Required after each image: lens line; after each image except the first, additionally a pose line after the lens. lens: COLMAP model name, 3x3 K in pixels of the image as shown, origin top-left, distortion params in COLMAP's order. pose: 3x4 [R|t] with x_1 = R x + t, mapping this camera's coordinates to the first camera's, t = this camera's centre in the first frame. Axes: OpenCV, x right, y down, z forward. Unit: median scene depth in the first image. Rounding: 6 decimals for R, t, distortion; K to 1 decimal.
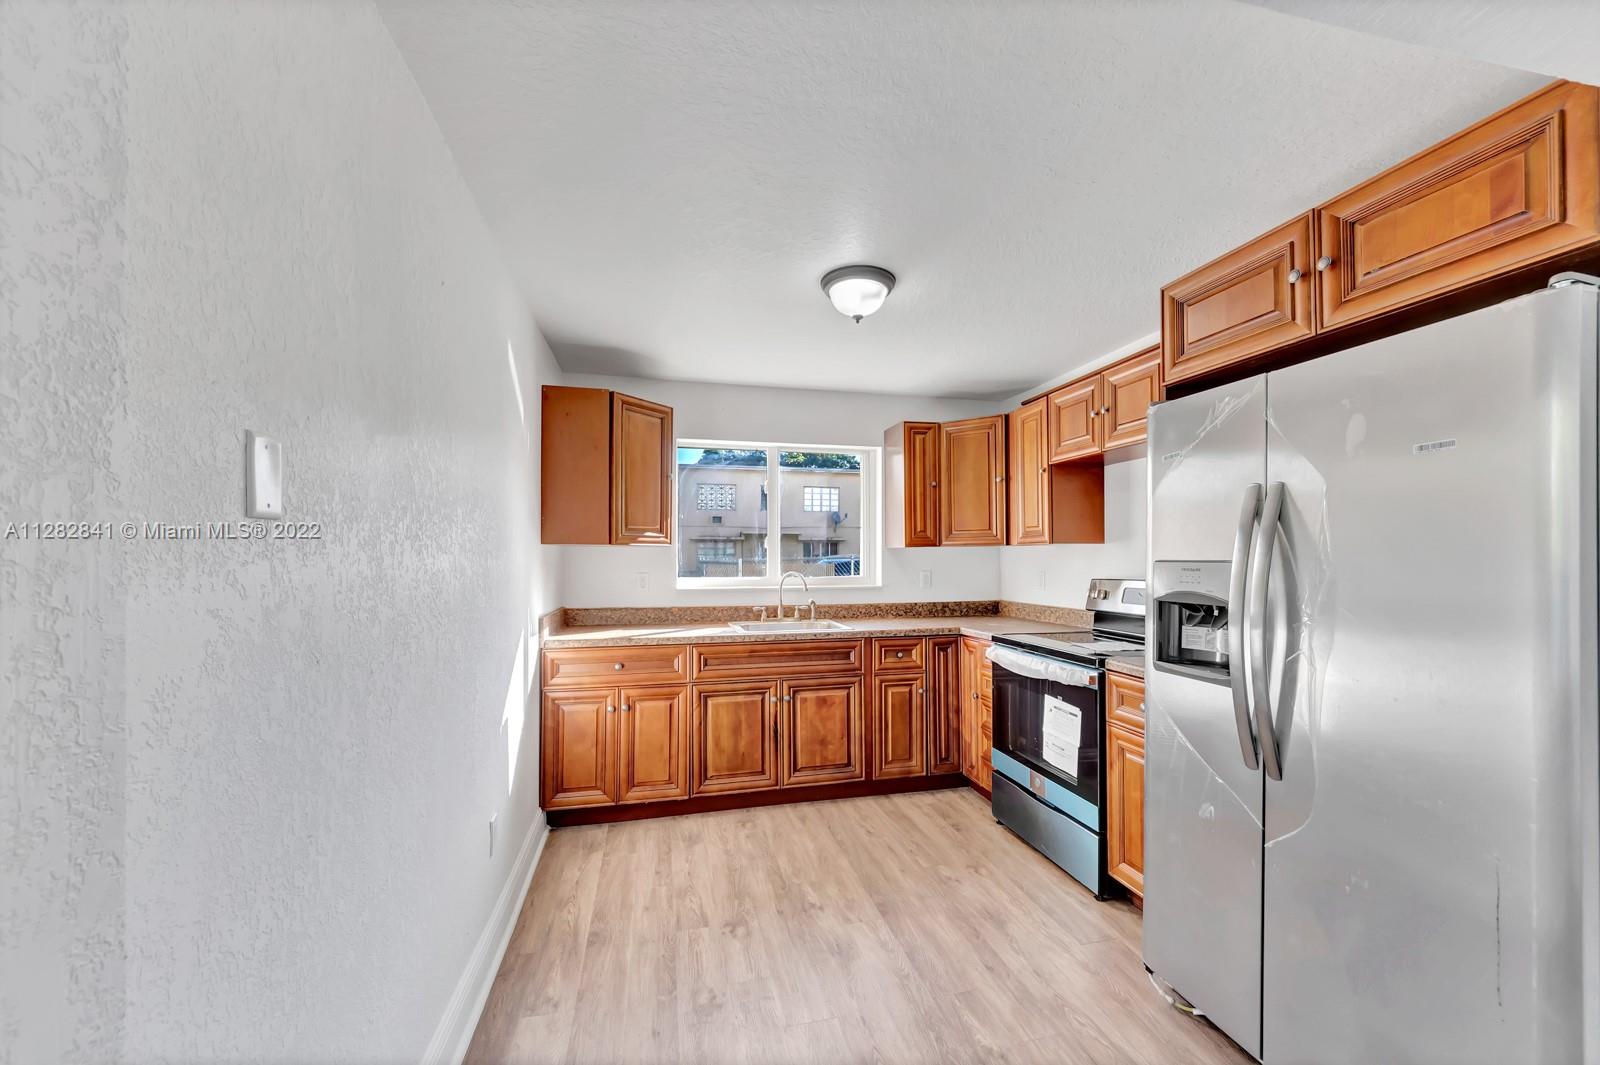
lens RADIAL K [[615.8, 0, 820.7], [0, 615.8, 551.8], [0, 0, 1]] dist [-0.003606, -0.000055]
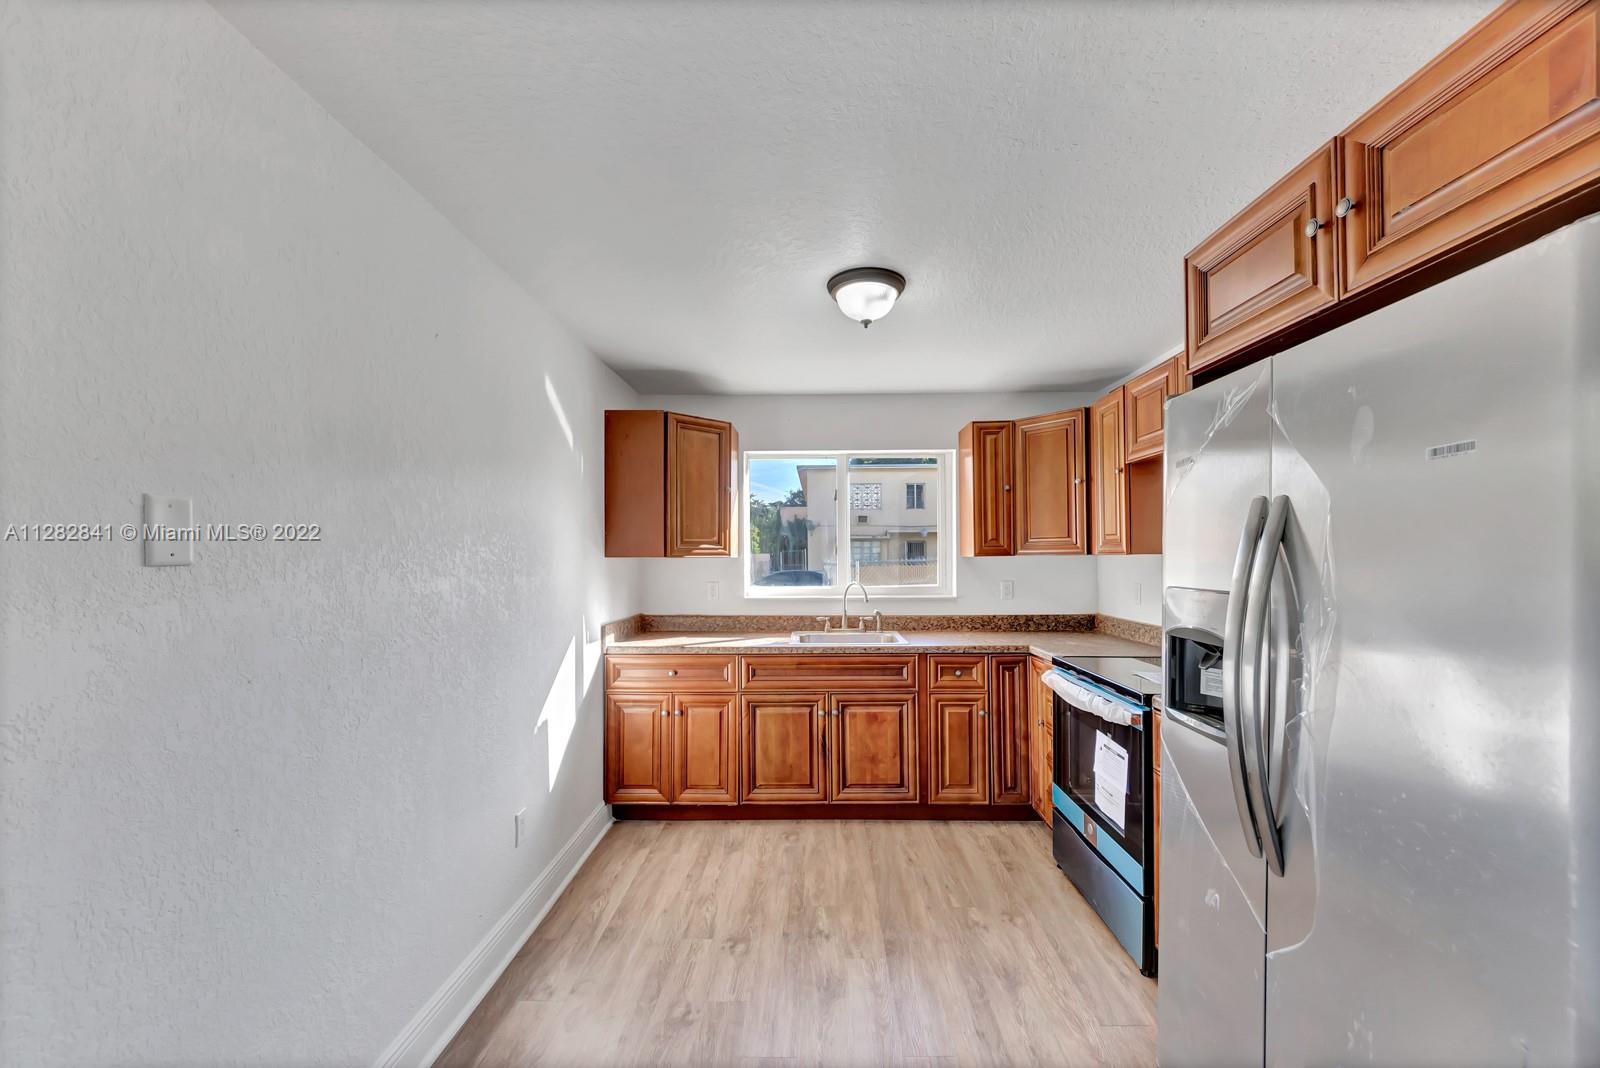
lens RADIAL K [[615.8, 0, 821.8], [0, 615.8, 551.8], [0, 0, 1]] dist [-0.003606, -0.000055]
pose [[0.968017, -0.004282, -0.250849, 0.203843], [0.005127, 0.999983, 0.002716, -0.025593], [0.250833, -0.003916, 0.968023, 0.052545]]
